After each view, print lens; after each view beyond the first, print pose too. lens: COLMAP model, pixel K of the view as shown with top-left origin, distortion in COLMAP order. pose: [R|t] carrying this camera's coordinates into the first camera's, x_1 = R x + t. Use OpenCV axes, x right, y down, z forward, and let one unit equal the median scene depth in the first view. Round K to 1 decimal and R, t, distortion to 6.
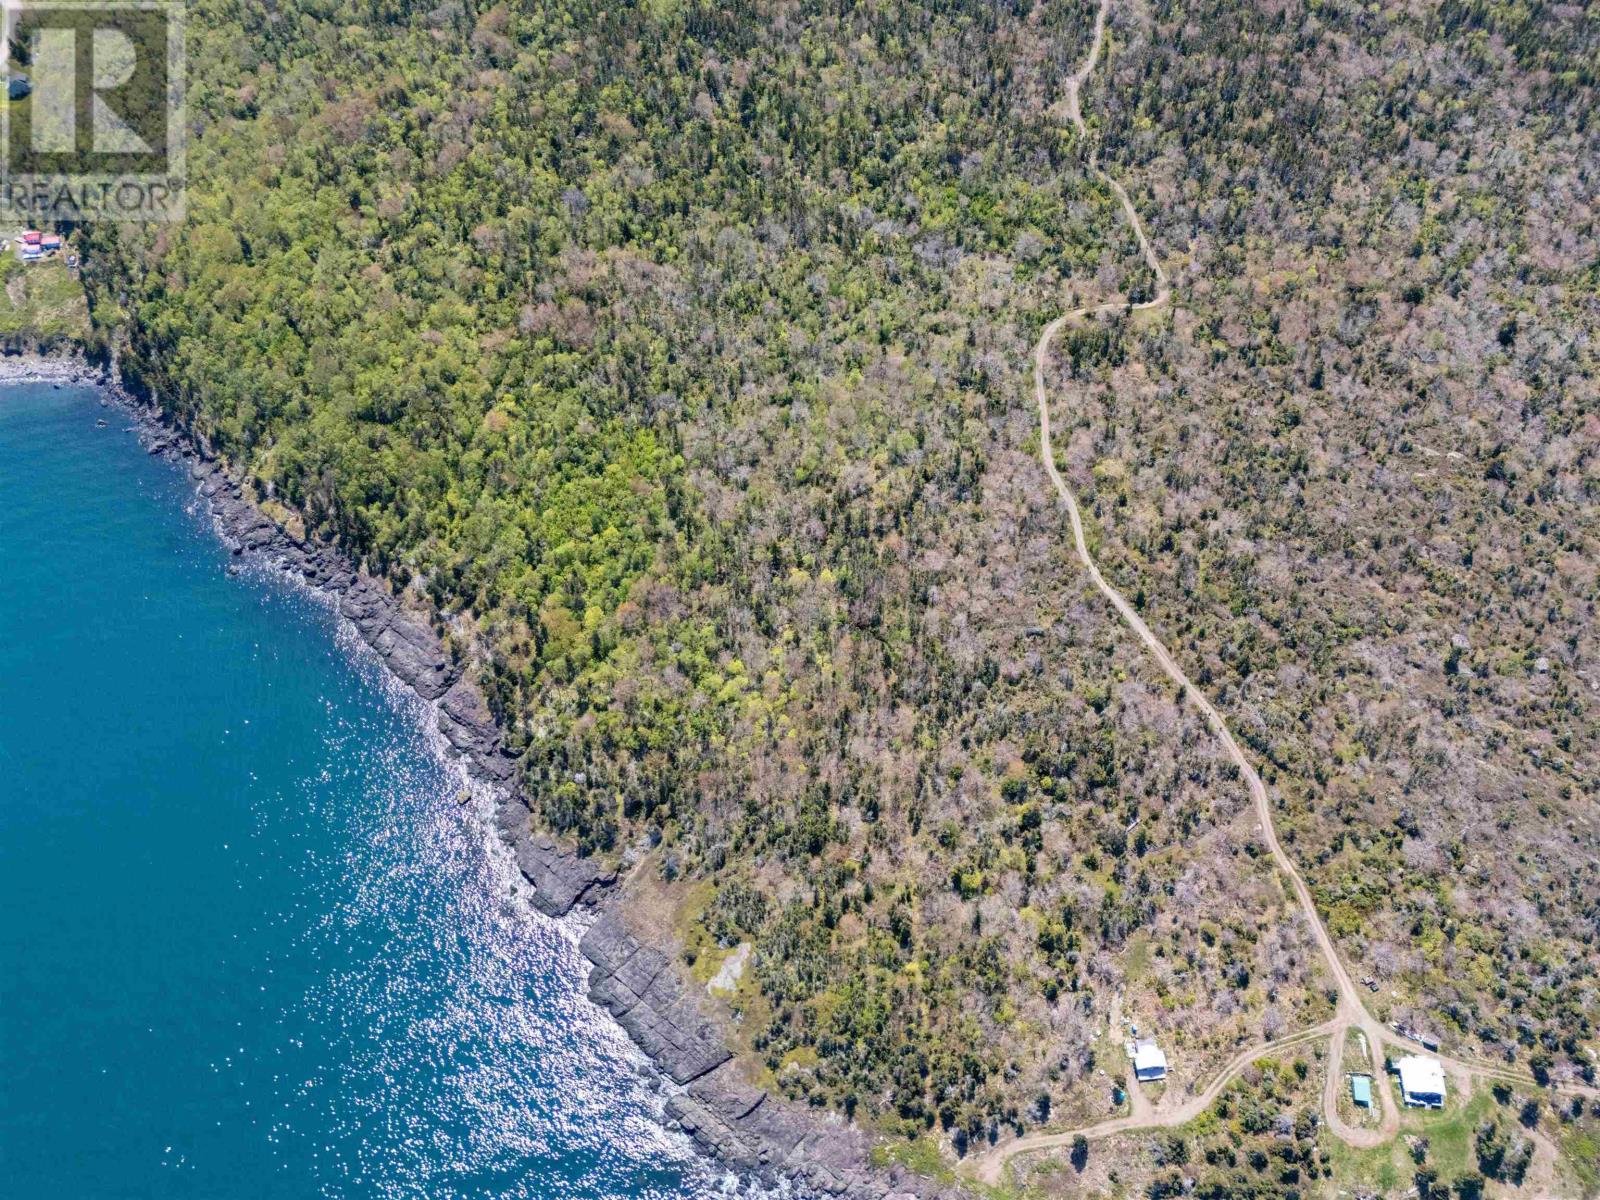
lens RADIAL K [[1162.2, 0, 802.7], [0, 1162.2, 601.0], [0, 0, 1]] dist [0.073746, -0.071906]
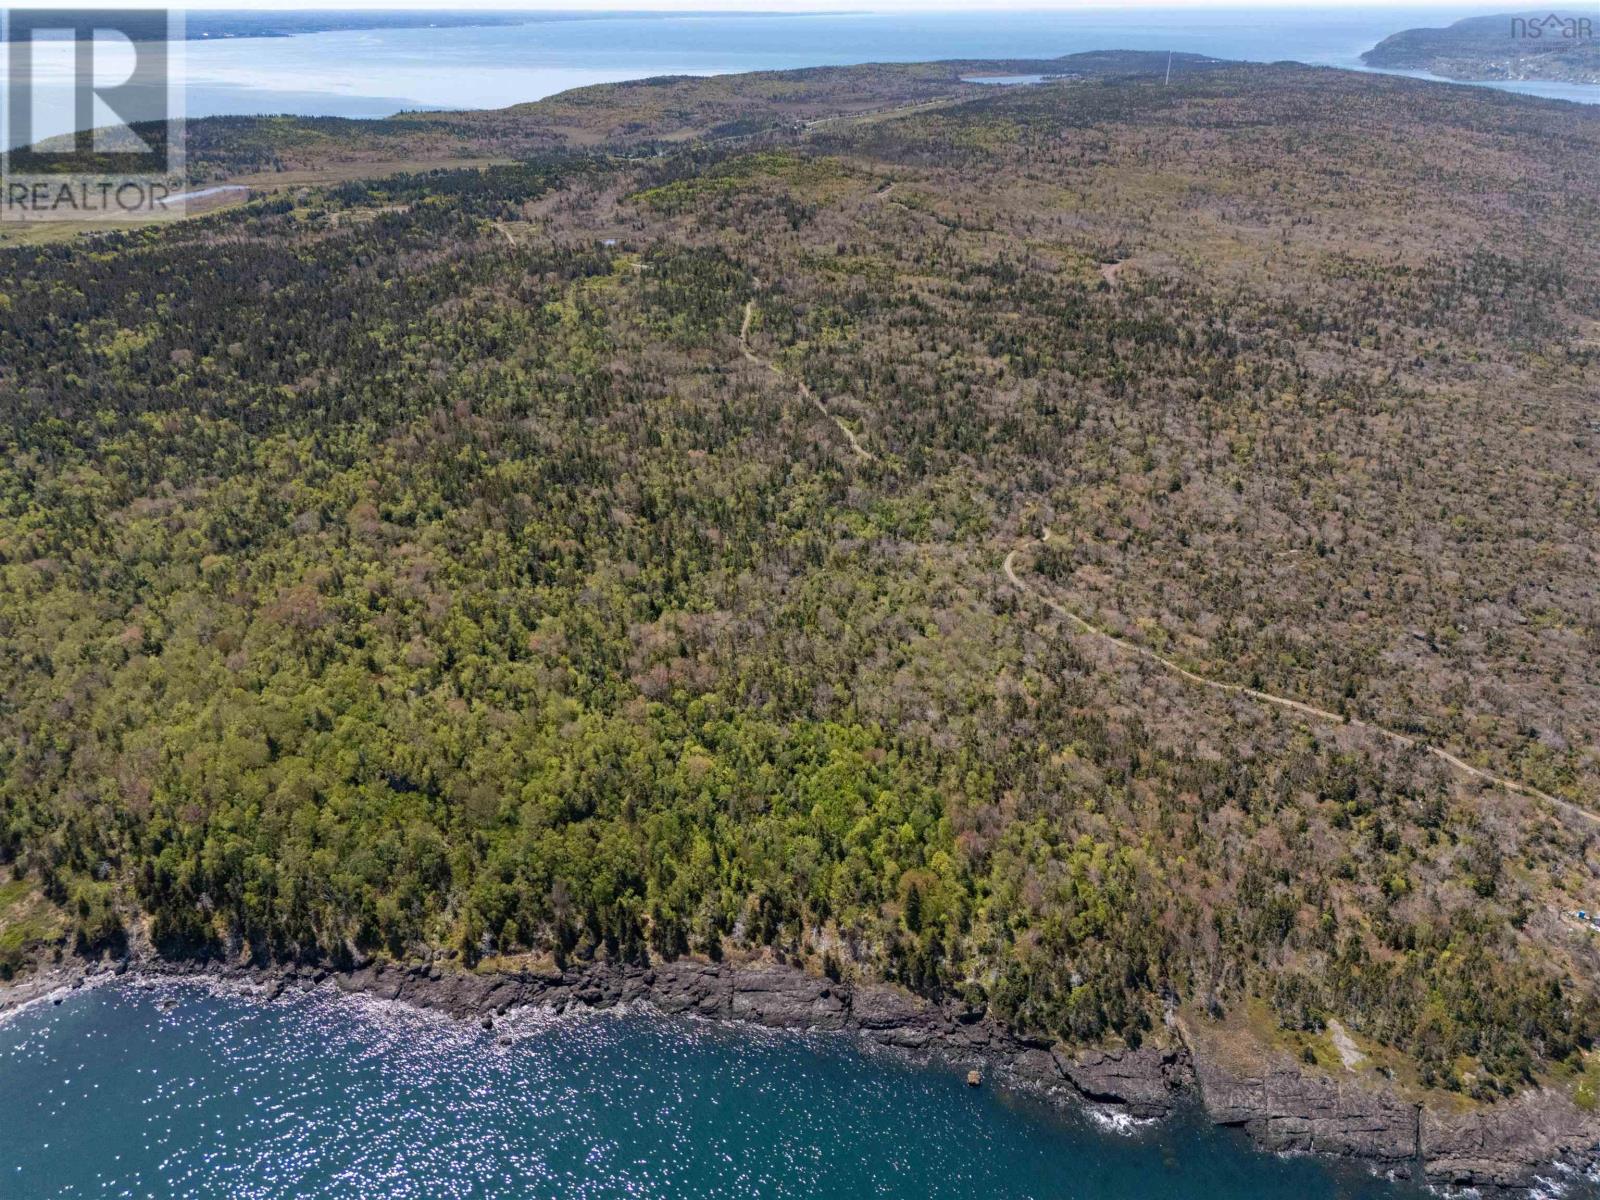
lens RADIAL K [[1162.2, 0, 797.9], [0, 1162.2, 598.5], [0, 0, 1]] dist [0.073746, -0.071906]
pose [[0.798218, -0.263628, 0.541616, -0.668029], [0.478768, 0.823314, -0.304853, 0.064734], [-0.365552, 0.502648, 0.783401, 0.142906]]
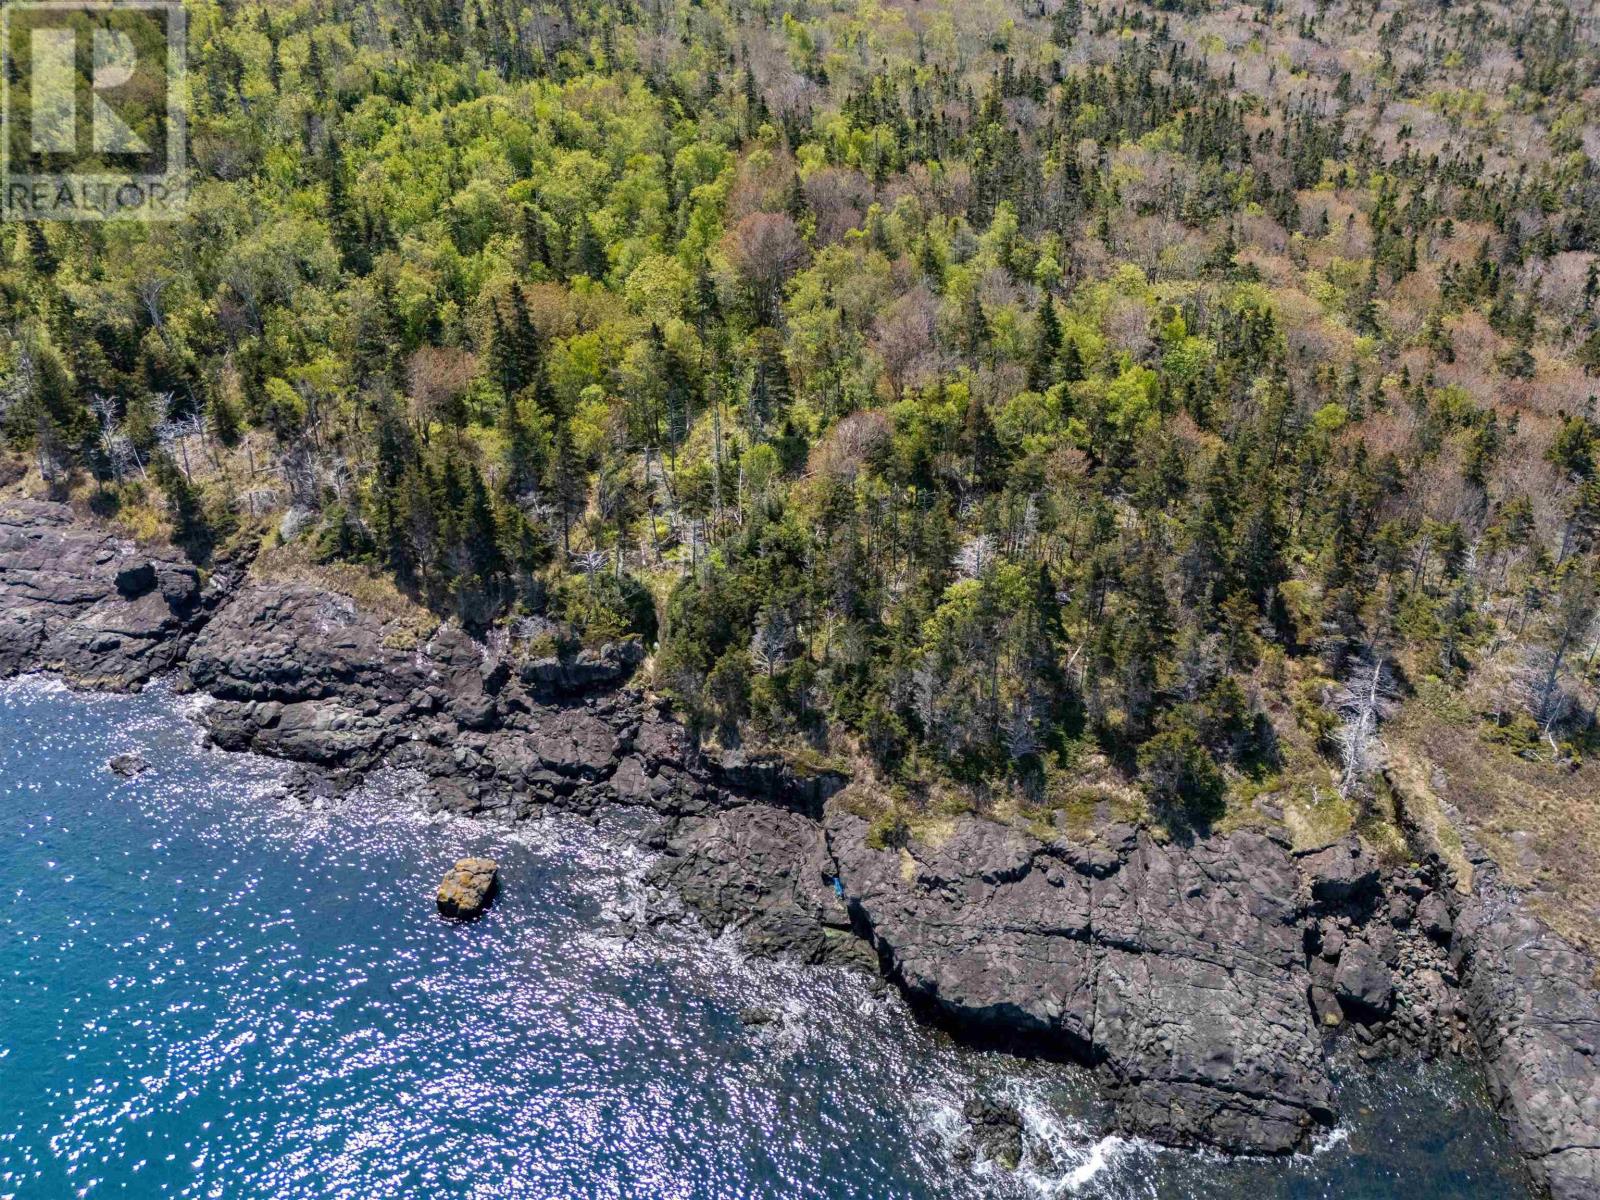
lens RADIAL K [[1162.2, 0, 801.4], [0, 1162.2, 604.0], [0, 0, 1]] dist [0.073746, -0.071906]
pose [[0.874585, -0.242653, 0.419786, -0.266771], [0.381442, 0.878805, -0.286713, 0.175663], [-0.299338, 0.410879, 0.861148, 0.667544]]
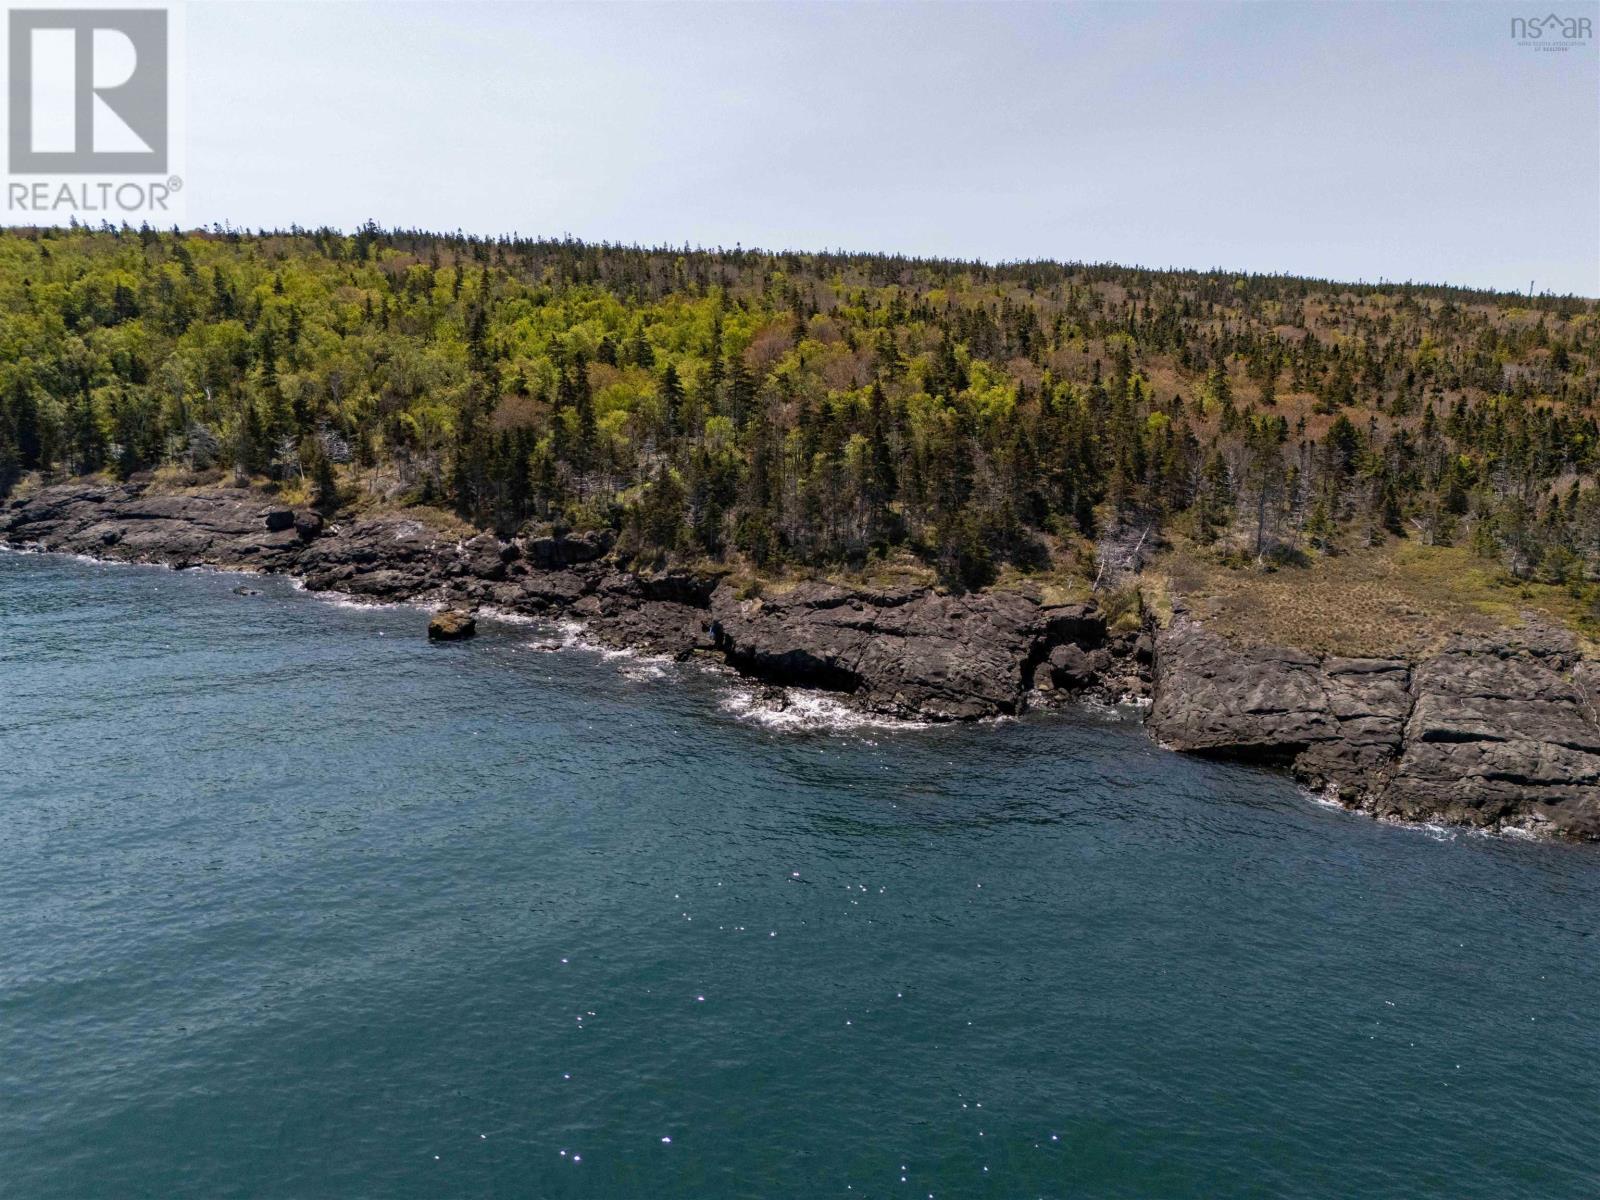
lens RADIAL K [[1162.2, 0, 807.0], [0, 1162.2, 598.8], [0, 0, 1]] dist [0.073746, -0.071906]
pose [[0.930665, -0.065089, 0.360036, -0.265739], [0.282958, 0.751877, -0.595497, 0.307069], [-0.231942, 0.656083, 0.718163, 0.654239]]
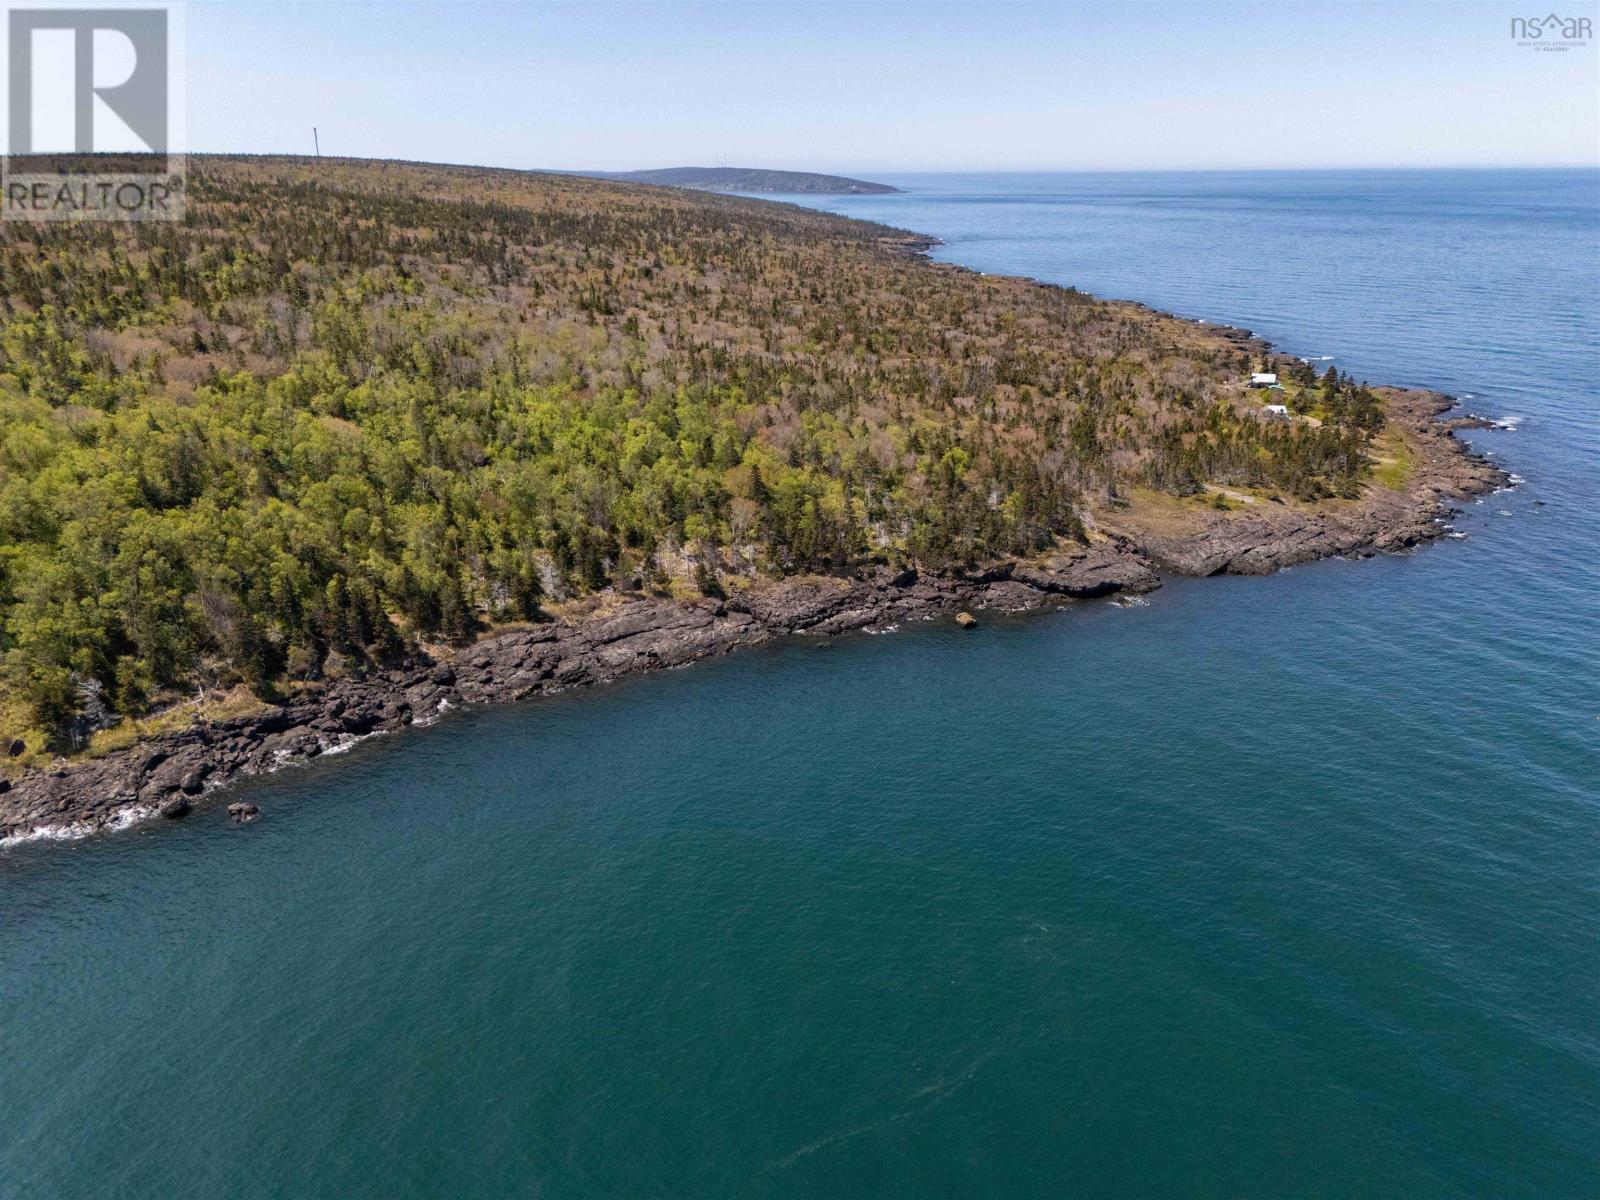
lens RADIAL K [[1162.2, 0, 797.4], [0, 1162.2, 605.2], [0, 0, 1]] dist [0.073746, -0.071906]
pose [[0.243050, -0.335791, 0.910039, -0.761638], [0.772564, 0.634331, 0.027725, 0.062177], [-0.586576, 0.696325, 0.413595, 0.668441]]
